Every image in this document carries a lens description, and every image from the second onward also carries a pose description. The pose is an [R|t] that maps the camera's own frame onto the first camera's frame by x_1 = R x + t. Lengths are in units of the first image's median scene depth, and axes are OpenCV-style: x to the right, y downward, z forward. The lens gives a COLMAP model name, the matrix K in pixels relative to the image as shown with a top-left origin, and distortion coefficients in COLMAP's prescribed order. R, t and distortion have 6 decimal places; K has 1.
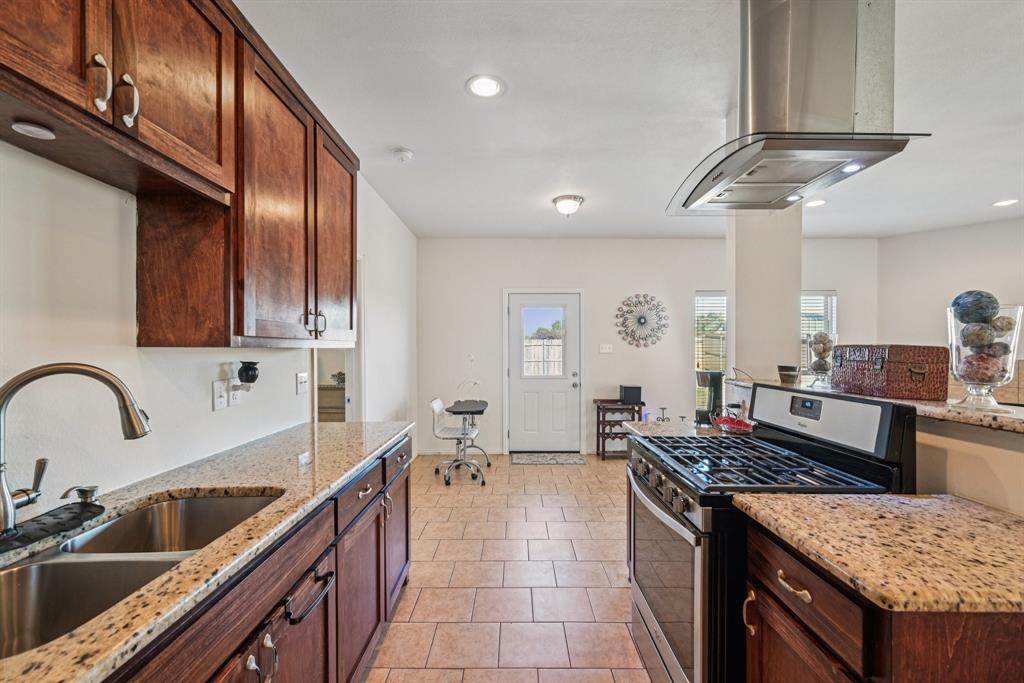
lens RADIAL K [[433.8, 0, 513.6], [0, 433.8, 350.6], [0, 0, 1]] dist [0.000846, 0.001333]
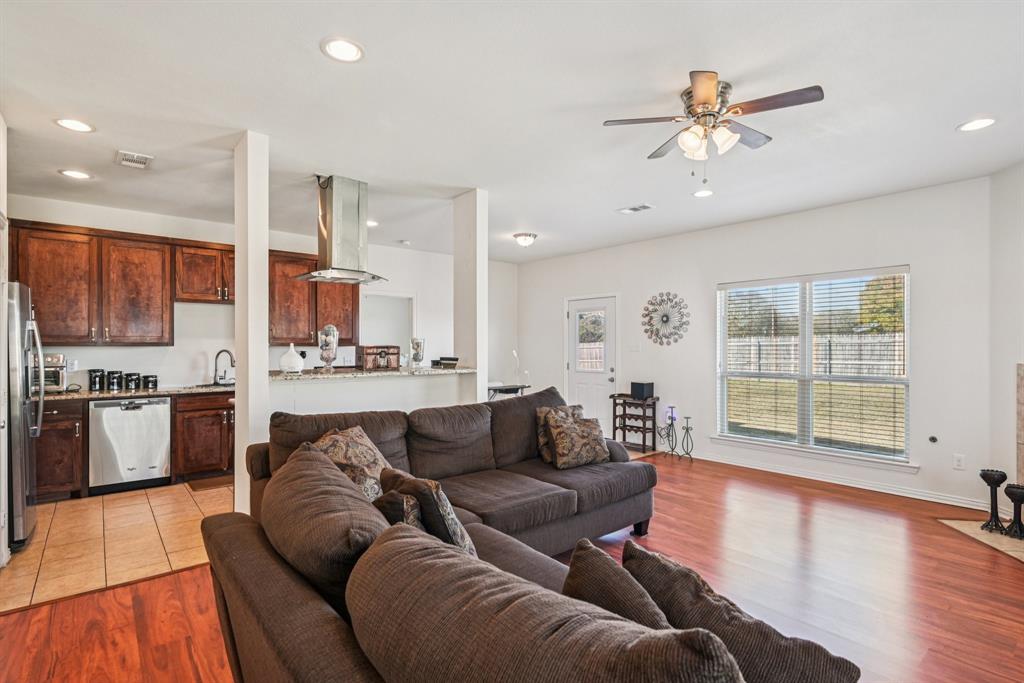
lens RADIAL K [[500.7, 0, 509.2], [0, 500.7, 347.0], [0, 0, 1]] dist [0.004975, 0.000722]
pose [[0.636753, 0.000786, -0.771068, 2.565967], [-0.002696, 0.999996, -0.001206, -0.004531], [0.771063, 0.002847, 0.636752, -0.041394]]
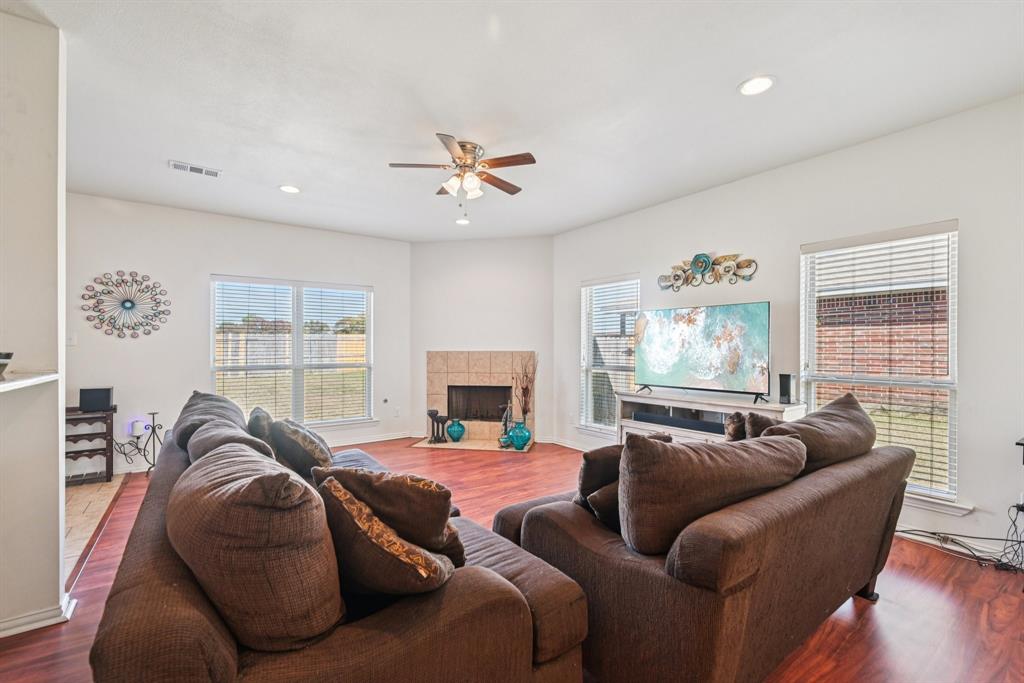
lens RADIAL K [[433.8, 0, 514.0], [0, 433.8, 346.9], [0, 0, 1]] dist [0.000846, 0.001333]
pose [[0.813409, 0.002101, 0.581688, 1.092093], [0.000858, 0.999988, -0.004812, 0.033689], [-0.581692, 0.004413, 0.813397, -0.156859]]
